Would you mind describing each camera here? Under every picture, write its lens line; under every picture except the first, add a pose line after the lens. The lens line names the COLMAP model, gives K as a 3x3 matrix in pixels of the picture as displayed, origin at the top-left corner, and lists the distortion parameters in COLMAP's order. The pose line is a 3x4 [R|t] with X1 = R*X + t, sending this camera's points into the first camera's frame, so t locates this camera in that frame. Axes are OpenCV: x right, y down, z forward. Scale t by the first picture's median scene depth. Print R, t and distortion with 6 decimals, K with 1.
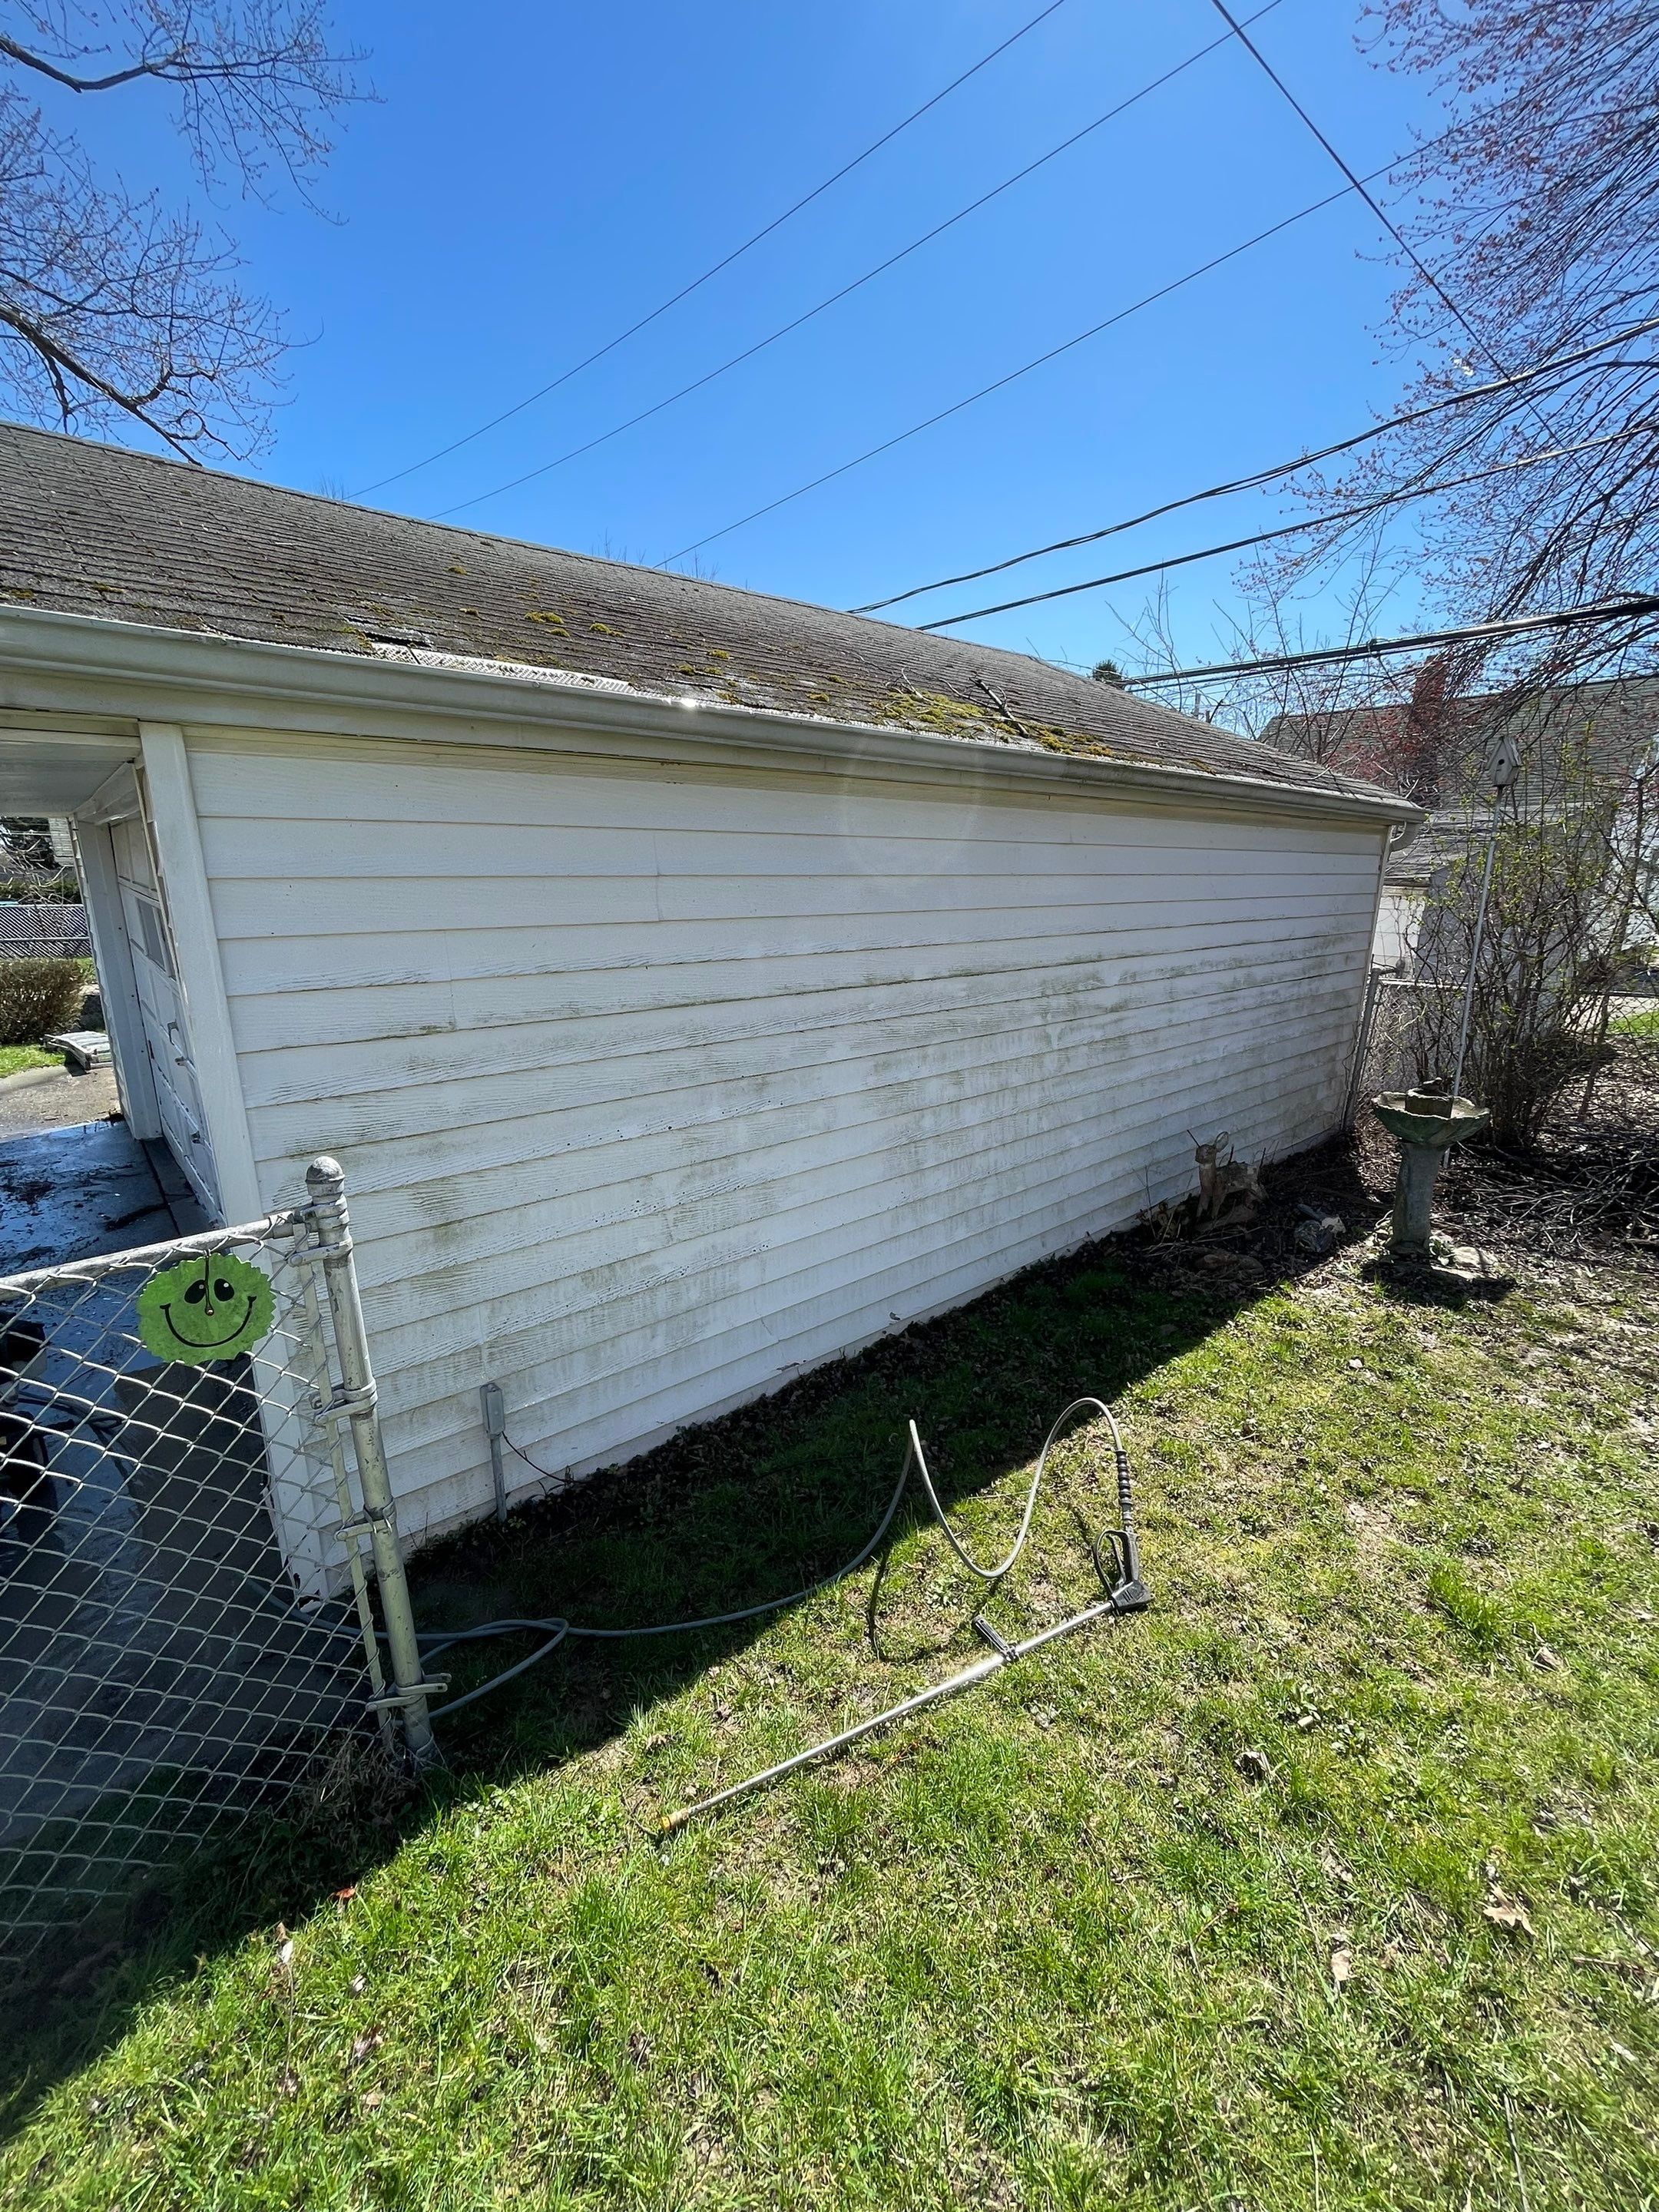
lens RADIAL K [[891.4, 0, 831.4], [0, 891.4, 1098.1], [0, 0, 1]] dist [0.001383, 0.000051]
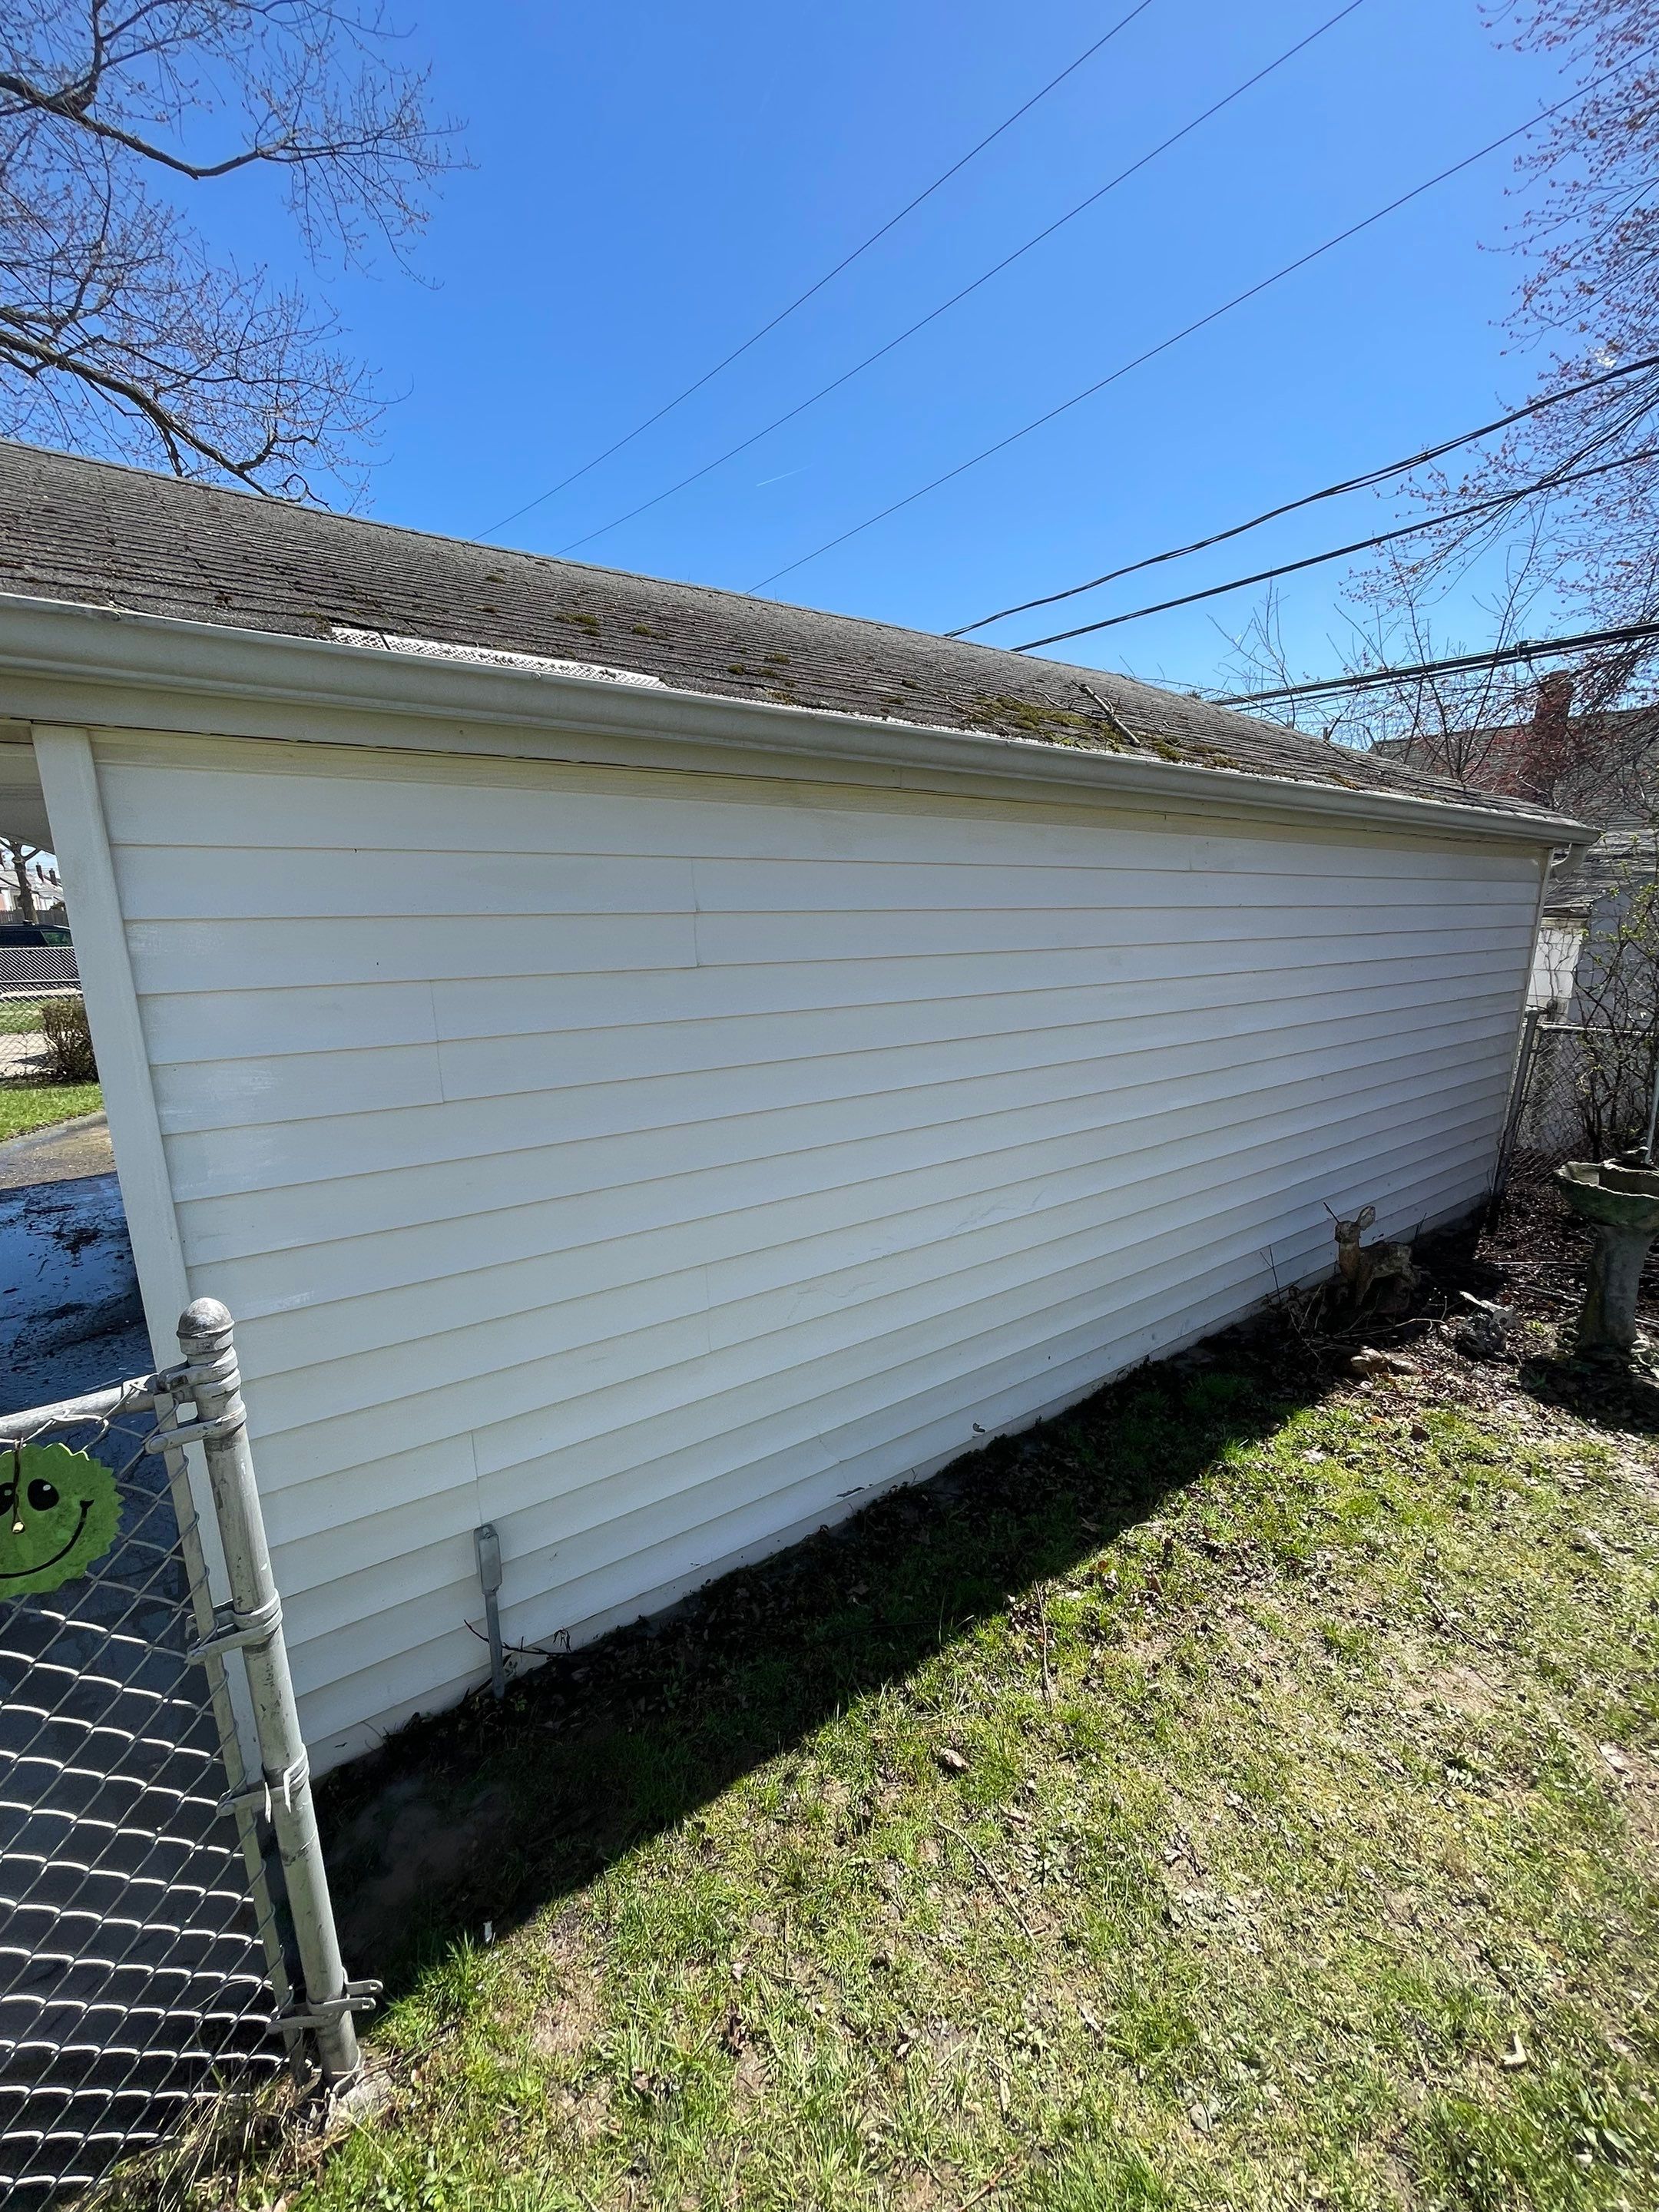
lens RADIAL K [[891.4, 0, 831.4], [0, 891.4, 1098.1], [0, 0, 1]] dist [0.001383, 0.000051]
pose [[0.996515, 0.009228, -0.082906, 0.000230], [-0.012357, 0.999227, -0.037307, -0.024663], [0.082498, 0.038201, 0.995859, 0.099506]]
